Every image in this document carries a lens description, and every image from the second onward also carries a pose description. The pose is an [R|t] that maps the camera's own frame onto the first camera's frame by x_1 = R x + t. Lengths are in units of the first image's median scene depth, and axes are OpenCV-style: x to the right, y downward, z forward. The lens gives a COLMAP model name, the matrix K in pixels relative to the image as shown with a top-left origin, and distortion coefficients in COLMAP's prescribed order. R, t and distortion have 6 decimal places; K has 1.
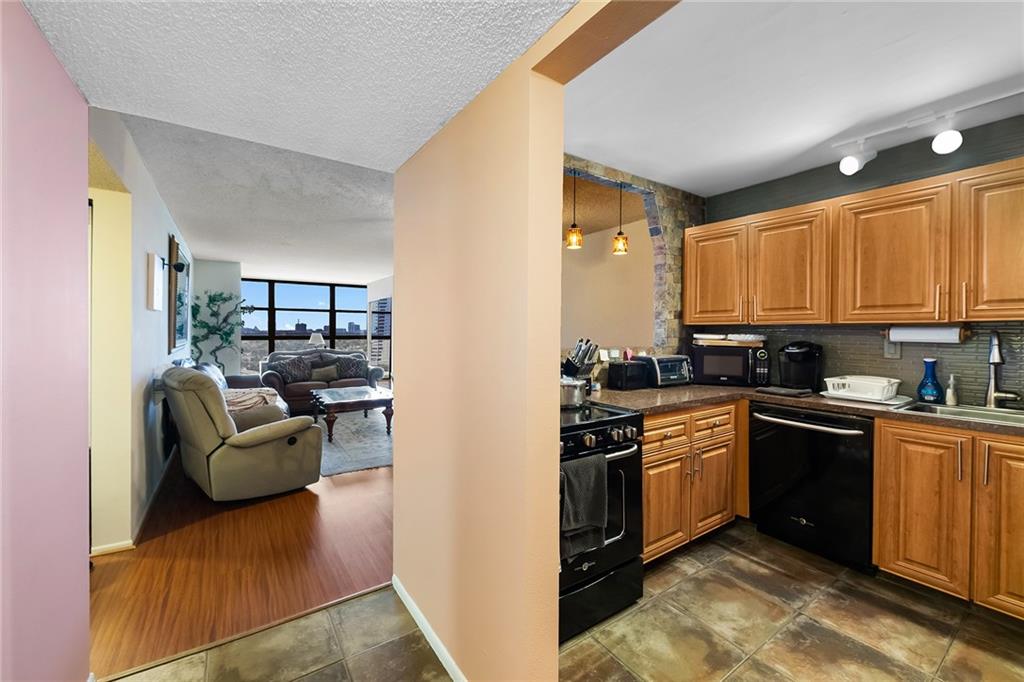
lens RADIAL K [[412.4, 0, 514.3], [0, 412.4, 334.1], [0, 0, 1]] dist [-0.001246, -0.000518]
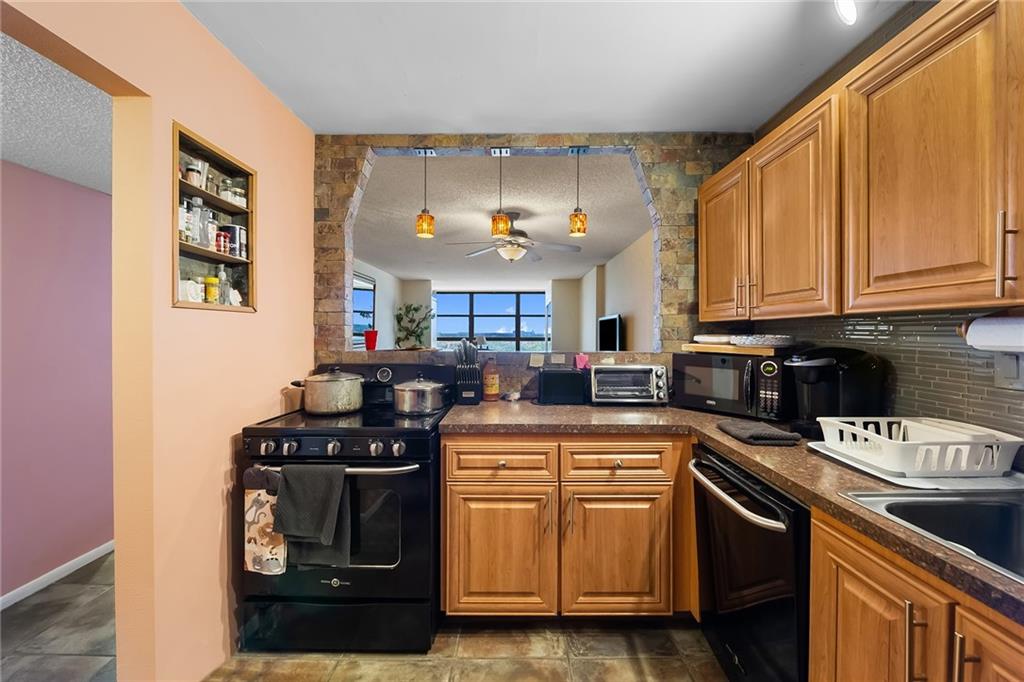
lens RADIAL K [[401.3, 0, 513.3], [0, 401.3, 336.0], [0, 0, 1]] dist [0.001175, -0.003416]
pose [[0.821573, 0.001012, -0.570103, 0.678841], [-0.001976, 0.999997, -0.001073, 0.003060], [0.570100, 0.002009, 0.821573, 0.320328]]
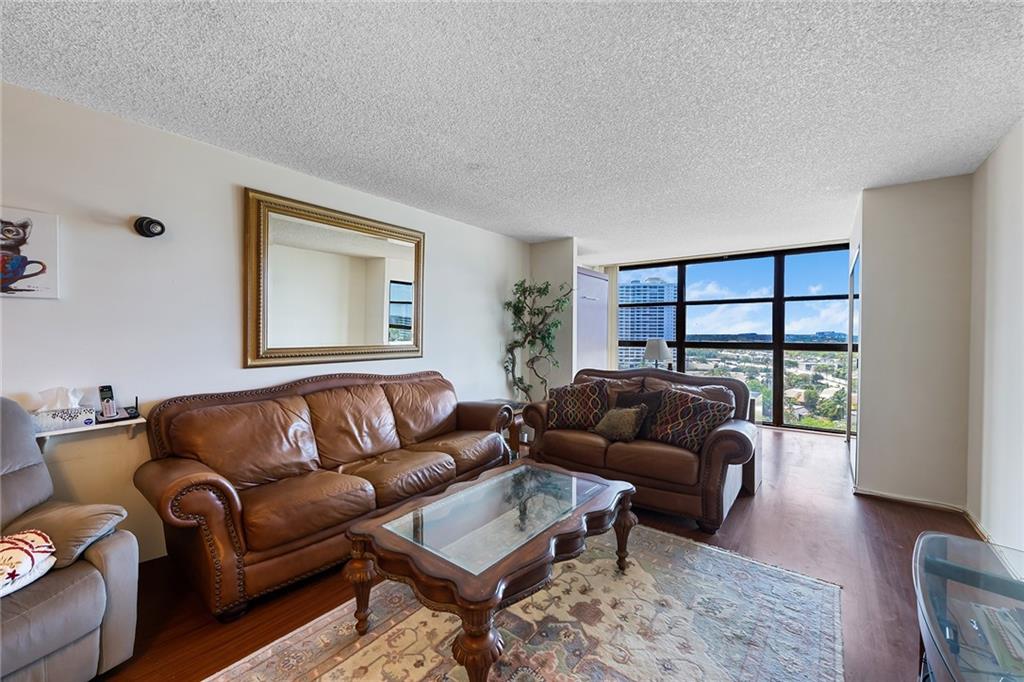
lens RADIAL K [[401.3, 0, 513.3], [0, 401.3, 336.0], [0, 0, 1]] dist [0.001175, -0.003416]
pose [[0.315234, 0.004858, -0.949001, -0.112260], [-0.010718, 0.999941, 0.001558, -0.012497], [0.948953, 0.009680, 0.315268, 1.810514]]
